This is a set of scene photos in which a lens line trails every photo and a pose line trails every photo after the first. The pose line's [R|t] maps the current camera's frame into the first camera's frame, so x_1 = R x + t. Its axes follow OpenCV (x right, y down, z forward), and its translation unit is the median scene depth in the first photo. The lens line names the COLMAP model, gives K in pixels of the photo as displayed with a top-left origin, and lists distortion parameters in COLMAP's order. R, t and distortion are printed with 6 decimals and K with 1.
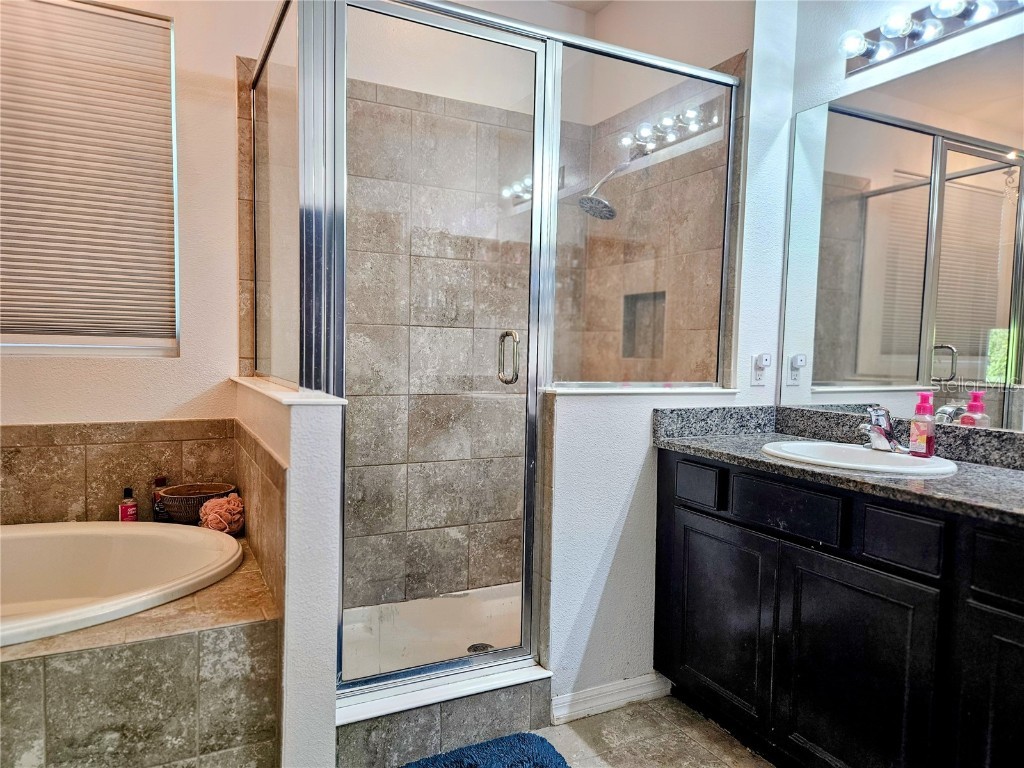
lens RADIAL K [[685.7, 0, 508.1], [0, 685.7, 385.9], [0, 0, 1]] dist [0.065789, -0.058141]
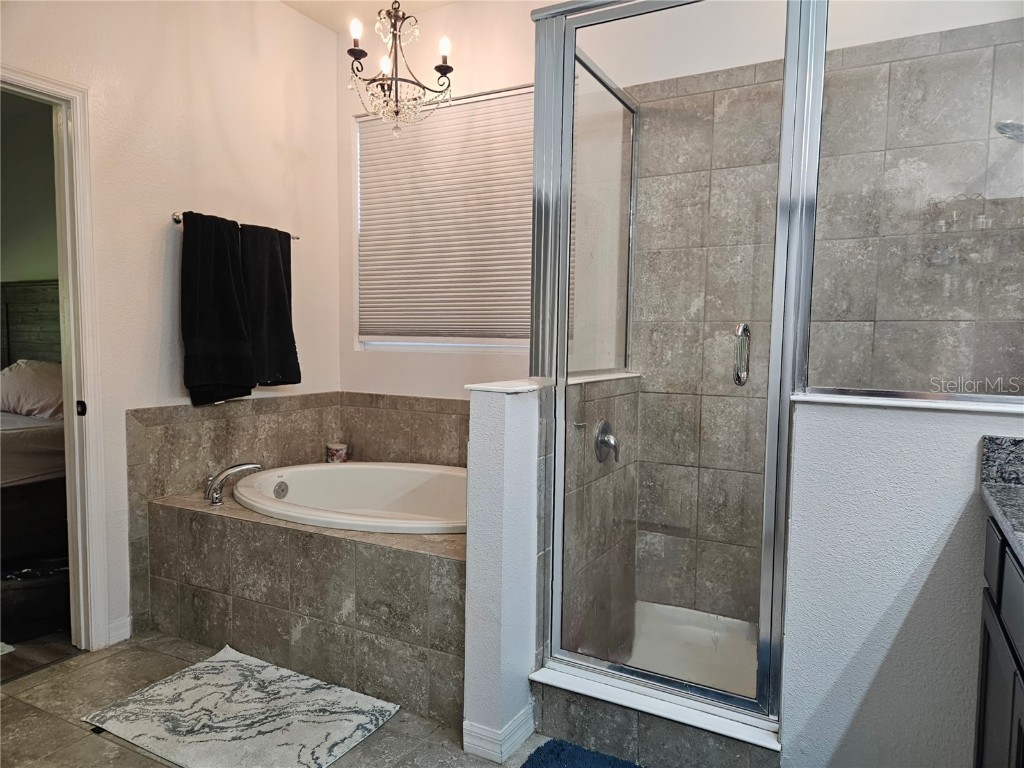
lens RADIAL K [[685.7, 0, 508.1], [0, 685.7, 385.9], [0, 0, 1]] dist [0.065789, -0.058141]
pose [[0.563921, 0.043285, -0.824693, 0.630252], [-0.049207, 0.998612, 0.018765, -0.004929], [0.824361, 0.029999, 0.565269, 0.316952]]
